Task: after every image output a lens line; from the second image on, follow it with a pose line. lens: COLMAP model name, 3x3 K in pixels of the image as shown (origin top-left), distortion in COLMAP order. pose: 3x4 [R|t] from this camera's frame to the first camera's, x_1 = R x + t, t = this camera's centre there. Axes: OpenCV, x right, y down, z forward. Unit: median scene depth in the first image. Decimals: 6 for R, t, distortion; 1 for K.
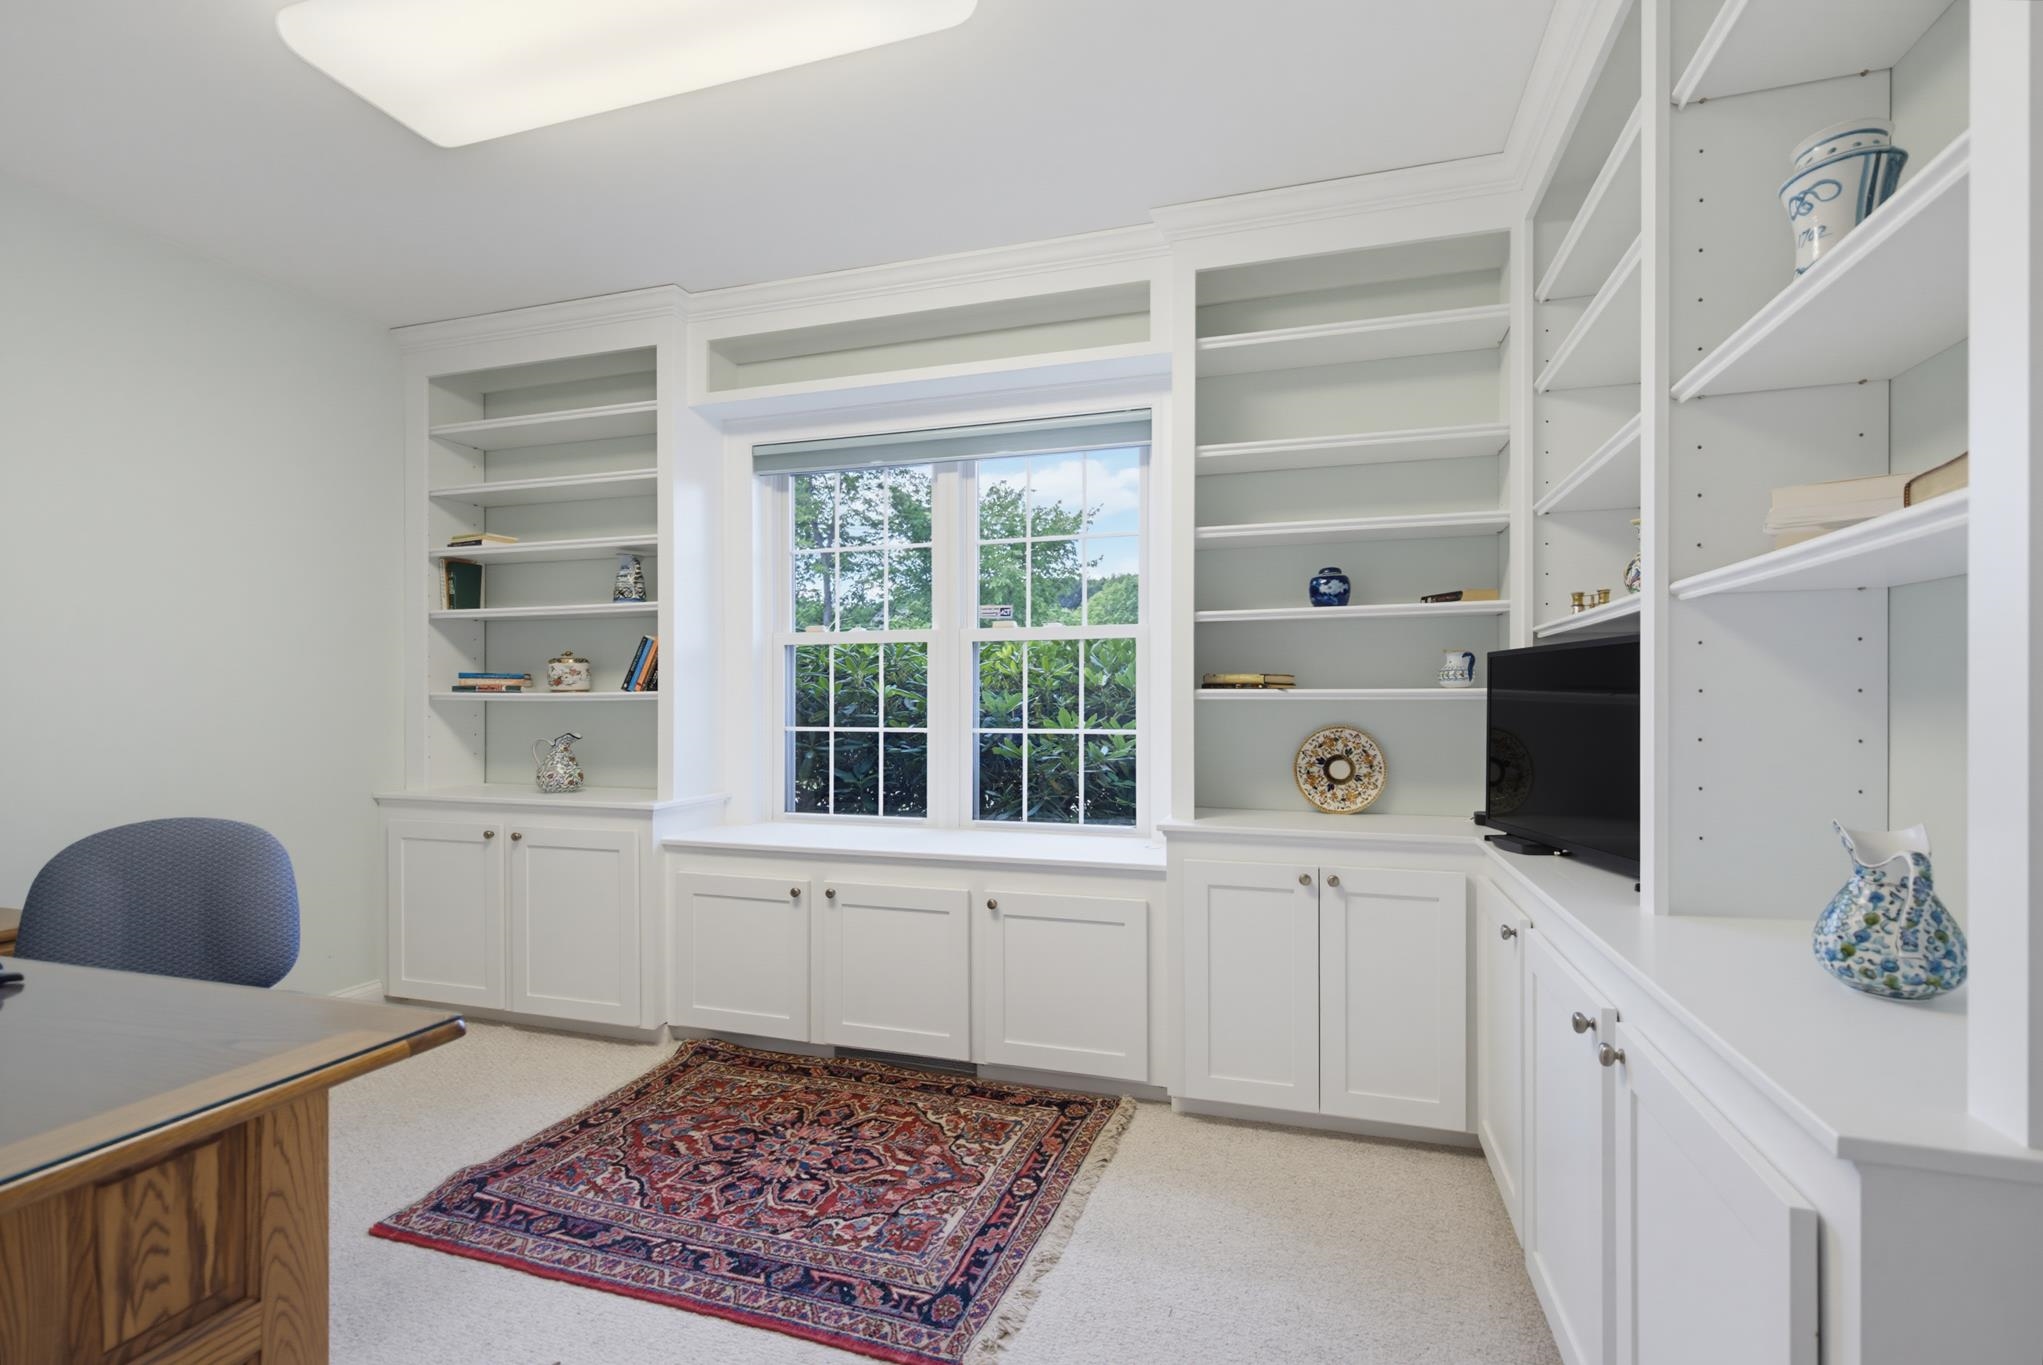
lens RADIAL K [[934.0, 0, 1025.2], [0, 934.0, 699.1], [0, 0, 1]] dist [0.005409, 0.000548]
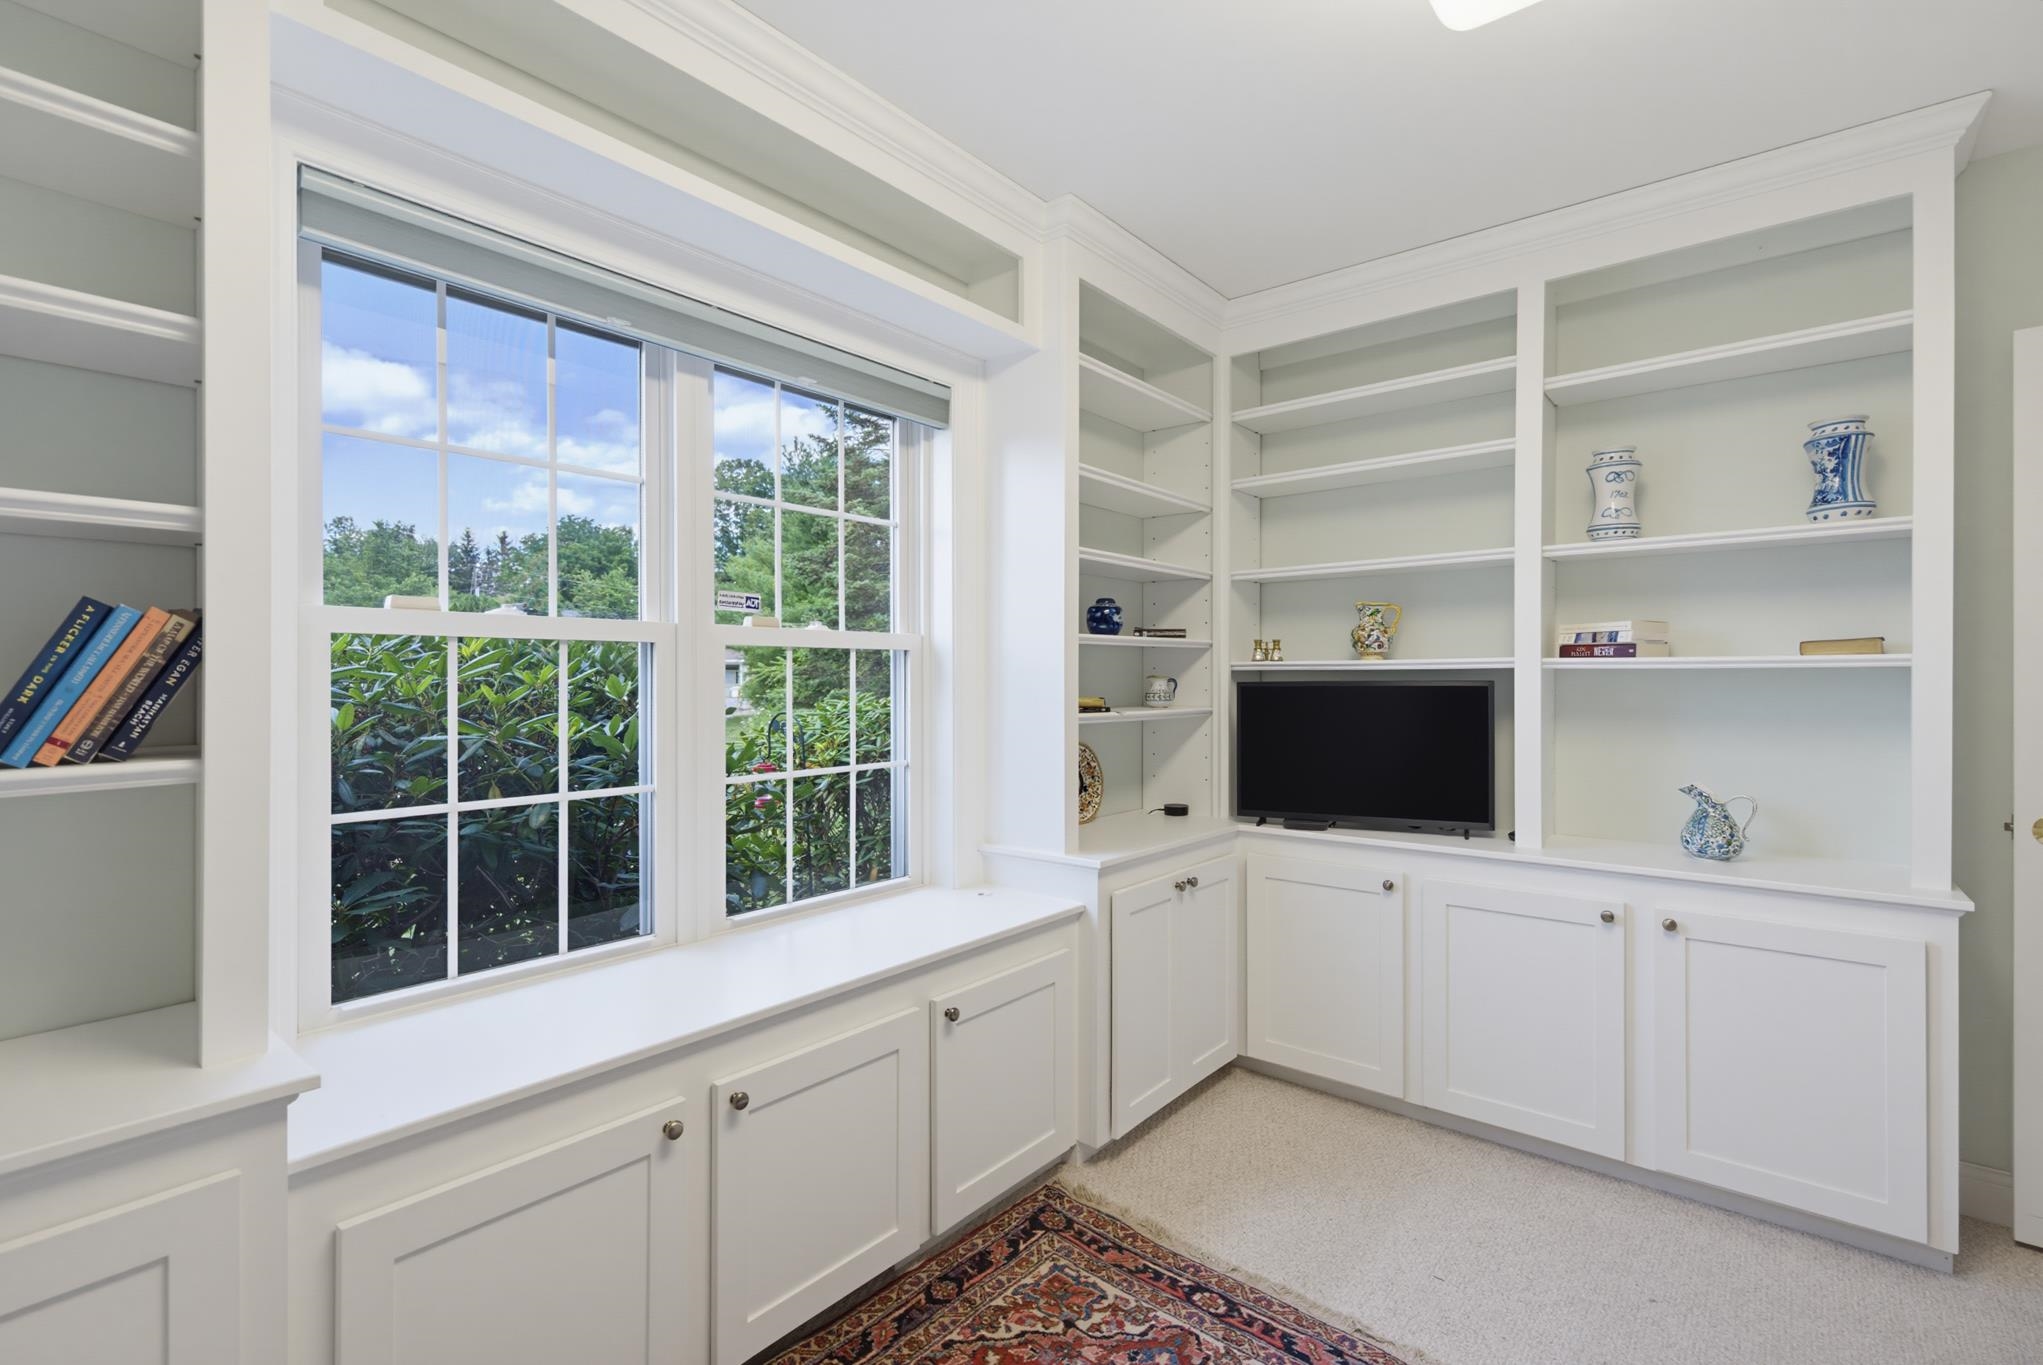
lens RADIAL K [[934.0, 0, 1017.9], [0, 934.0, 673.2], [0, 0, 1]] dist [0.005409, 0.000548]
pose [[0.374893, 0.007232, 0.927040, -0.708587], [0.001240, 0.999965, -0.008302, -0.044393], [-0.927067, 0.004262, 0.374871, 0.676128]]
